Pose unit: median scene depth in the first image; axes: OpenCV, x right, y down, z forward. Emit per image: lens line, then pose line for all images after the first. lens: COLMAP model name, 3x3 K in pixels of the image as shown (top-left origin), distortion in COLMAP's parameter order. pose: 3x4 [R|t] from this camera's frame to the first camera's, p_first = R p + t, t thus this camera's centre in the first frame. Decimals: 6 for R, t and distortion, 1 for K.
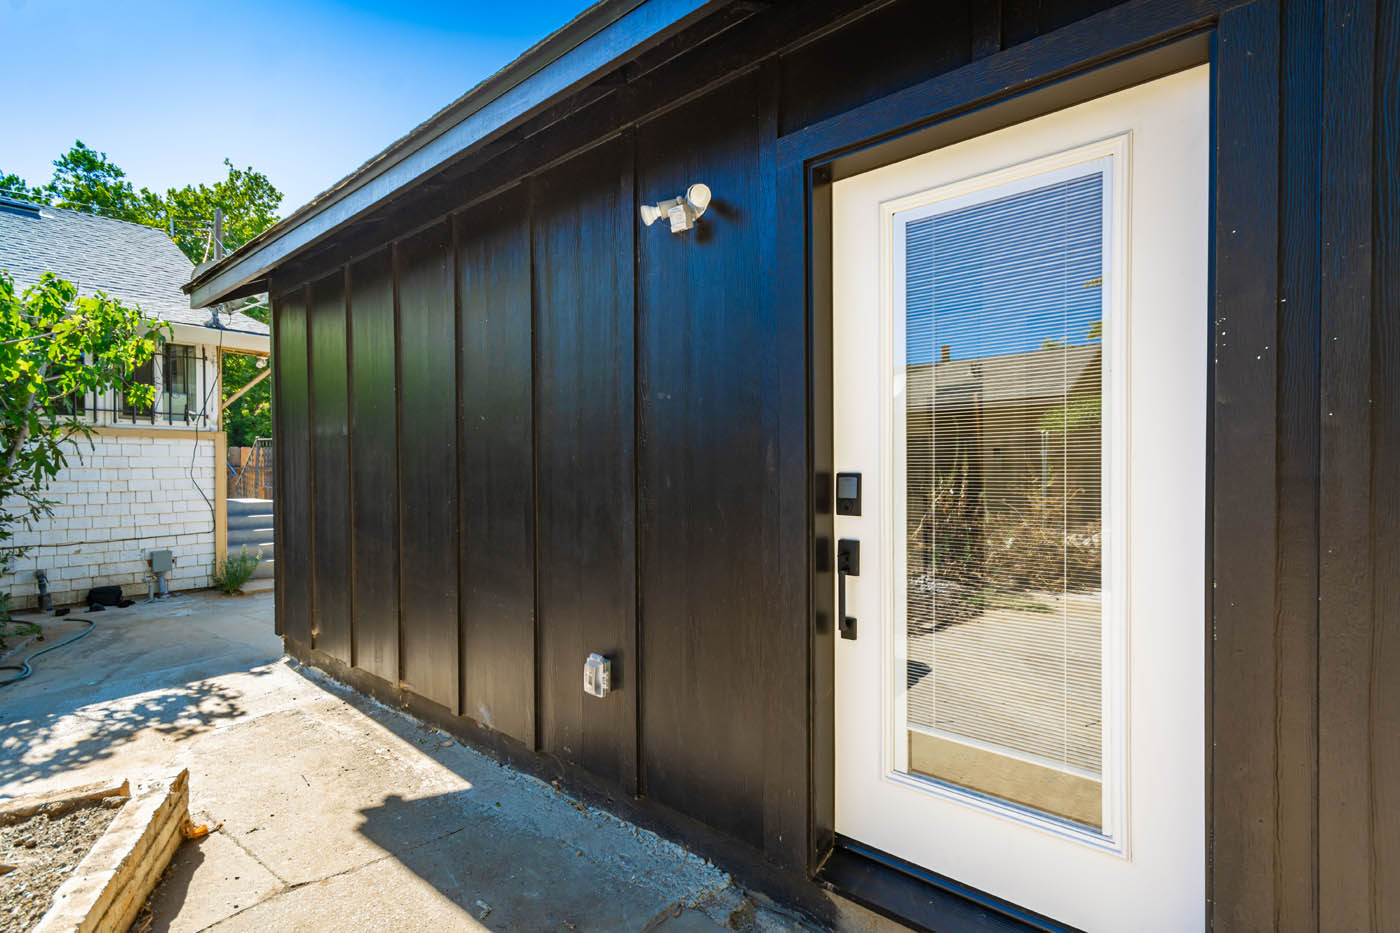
lens RADIAL K [[626.5, 0, 710.8], [0, 626.5, 474.1], [0, 0, 1]] dist [0.005509, -0.002771]
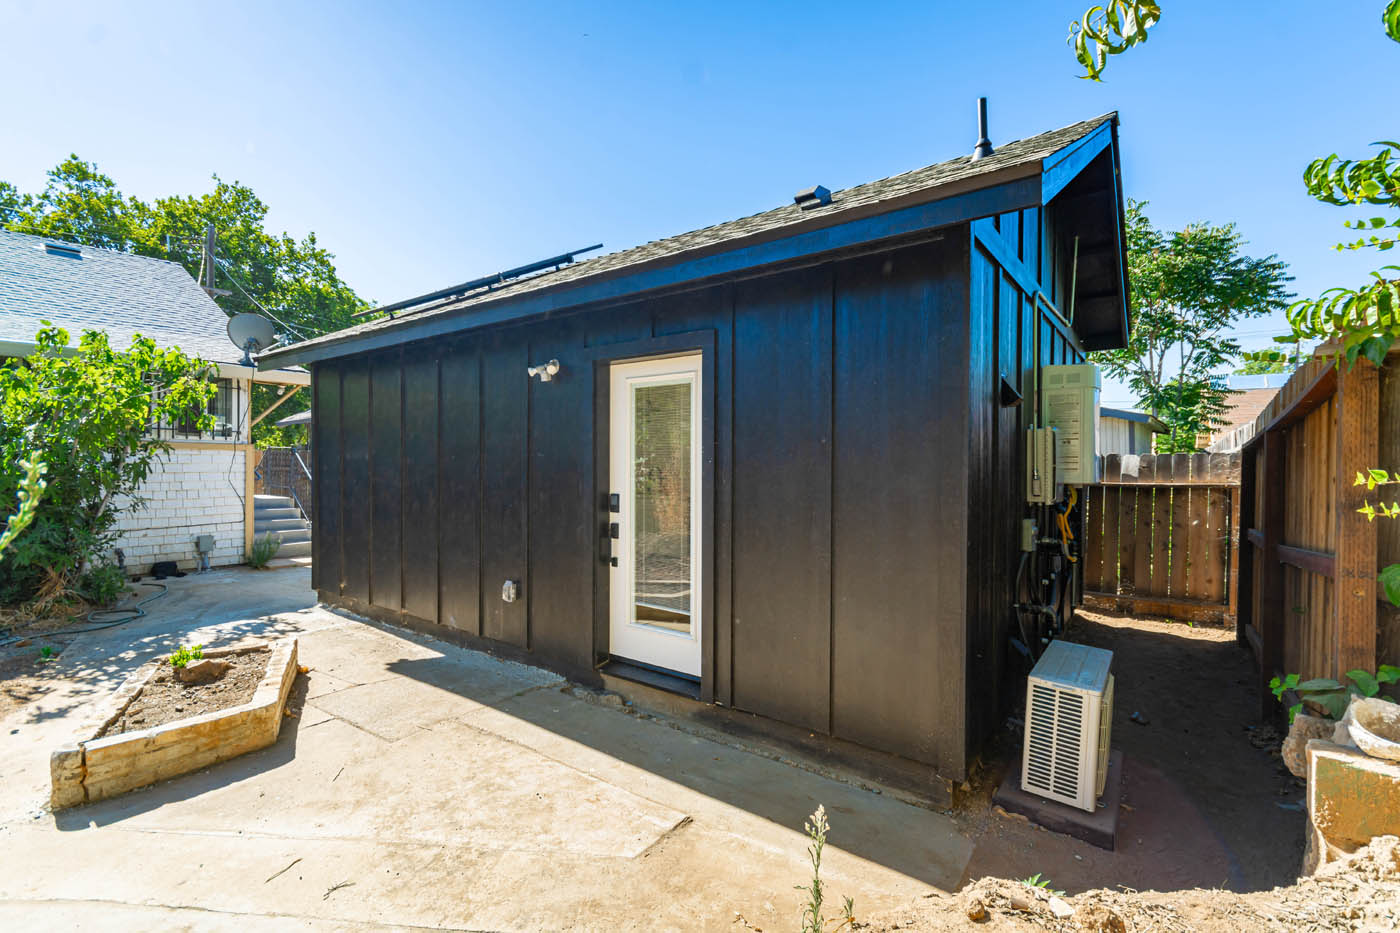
lens RADIAL K [[626.5, 0, 710.5], [0, 626.5, 471.5], [0, 0, 1]] dist [0.005509, -0.002771]
pose [[0.999300, 0.010891, 0.035784, 0.248859], [-0.010923, 0.999940, 0.000703, -0.045206], [-0.035774, -0.001093, 0.999359, -0.662070]]
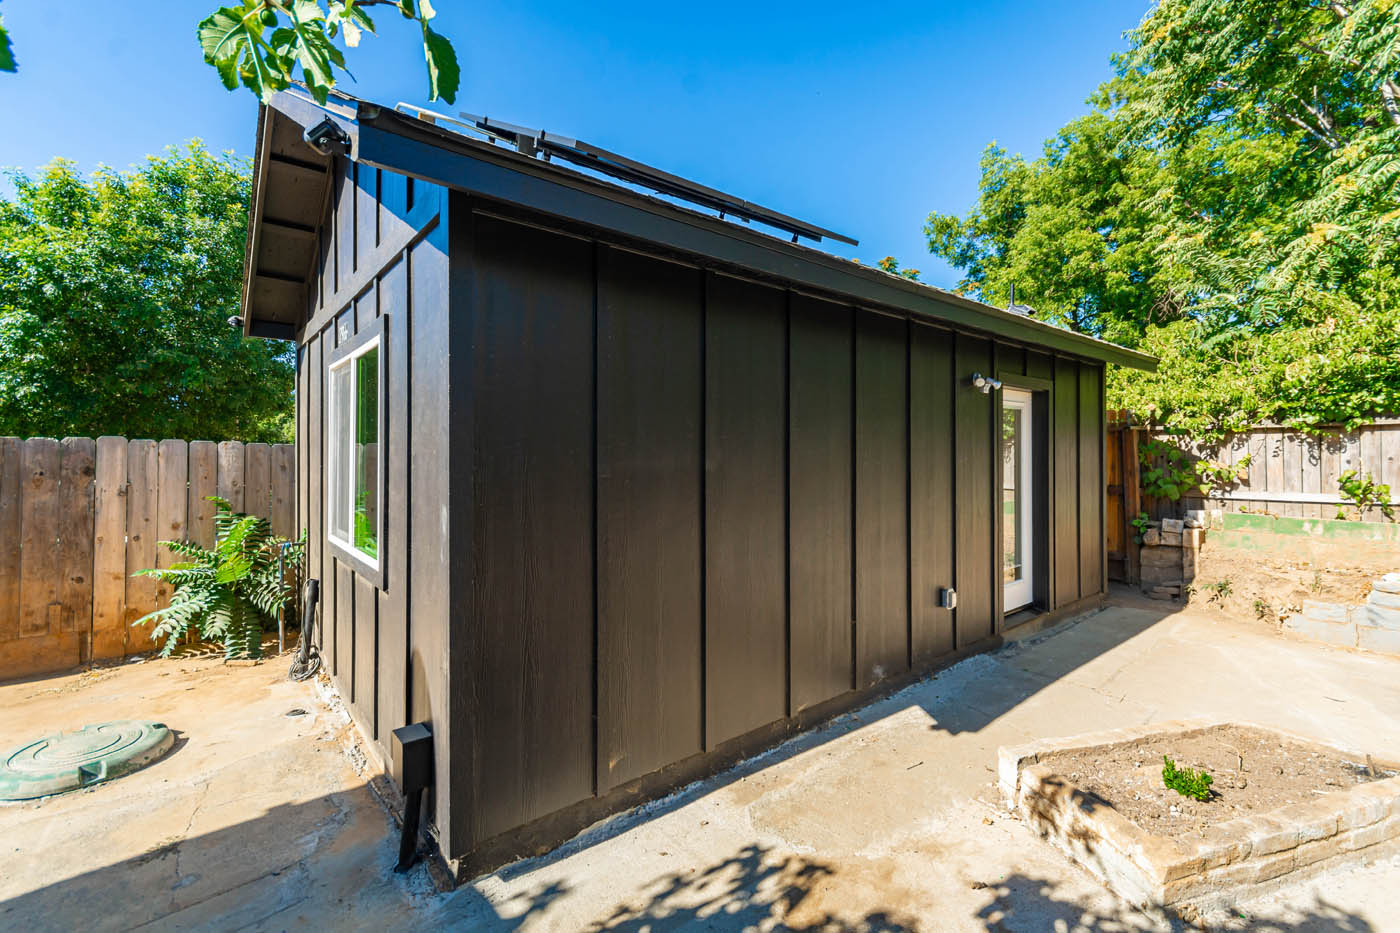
lens RADIAL K [[626.5, 0, 714.2], [0, 626.5, 459.4], [0, 0, 1]] dist [0.005509, -0.002771]
pose [[0.181880, 0.003131, 0.983316, -1.449350], [0.013380, 0.999894, -0.005659, -0.073025], [-0.983230, 0.014186, 0.181819, 0.879475]]
